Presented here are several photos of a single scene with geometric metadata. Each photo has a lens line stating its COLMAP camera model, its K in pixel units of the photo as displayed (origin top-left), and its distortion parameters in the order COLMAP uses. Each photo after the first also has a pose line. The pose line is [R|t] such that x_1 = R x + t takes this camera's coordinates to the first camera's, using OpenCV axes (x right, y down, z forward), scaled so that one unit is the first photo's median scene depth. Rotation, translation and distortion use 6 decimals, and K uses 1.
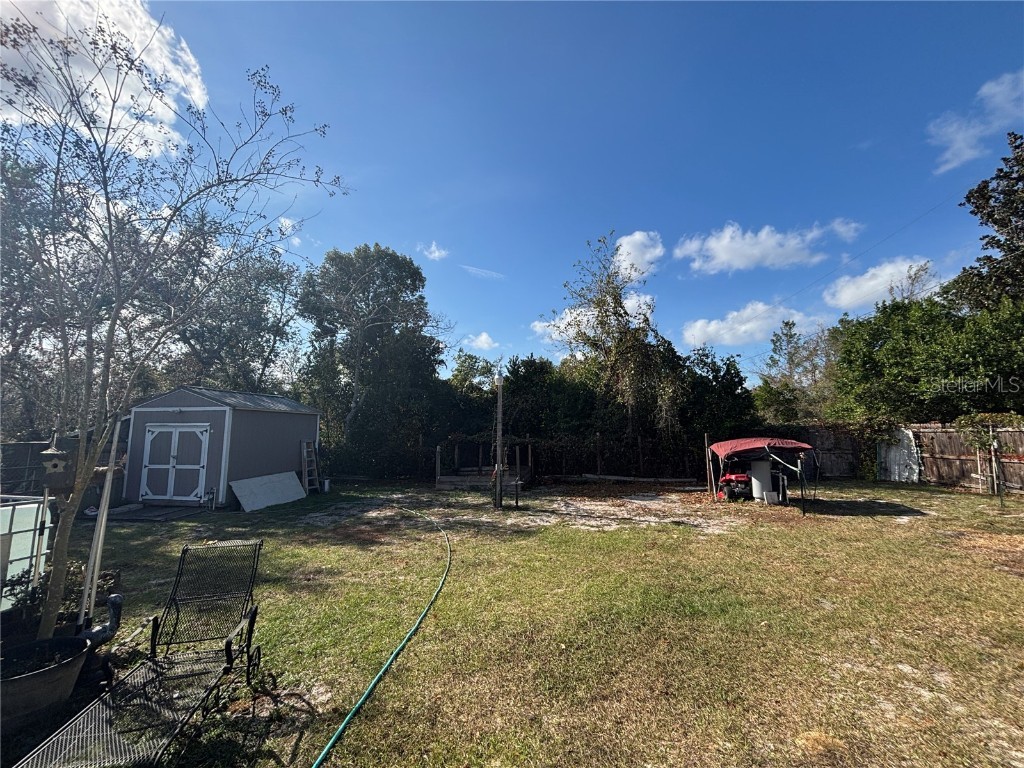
lens RADIAL K [[412.0, 0, 532.7], [0, 412.0, 419.2], [0, 0, 1]] dist [0.001866, 0.000212]
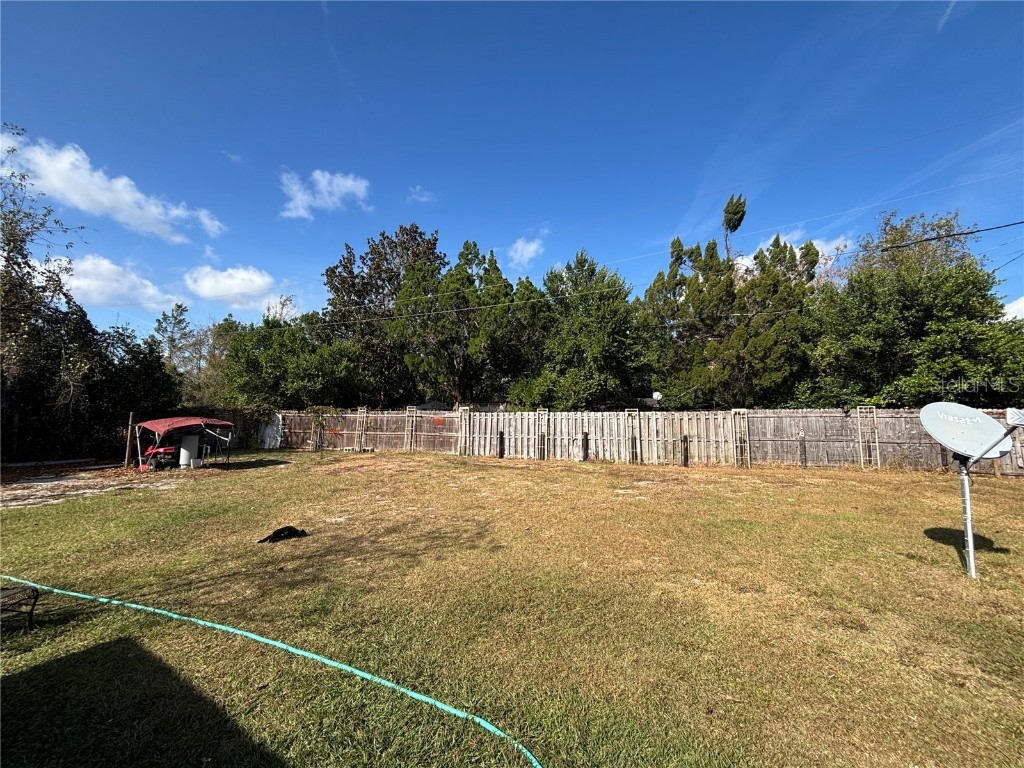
lens RADIAL K [[406.3, 0, 511.0], [0, 406.3, 383.8], [0, 0, 1]] dist [-0.000805, -0.001158]
pose [[0.243019, 0.100103, 0.964843, -0.372750], [-0.052841, 0.994550, -0.089876, 0.002570], [-0.968581, -0.029142, 0.246984, -0.230007]]
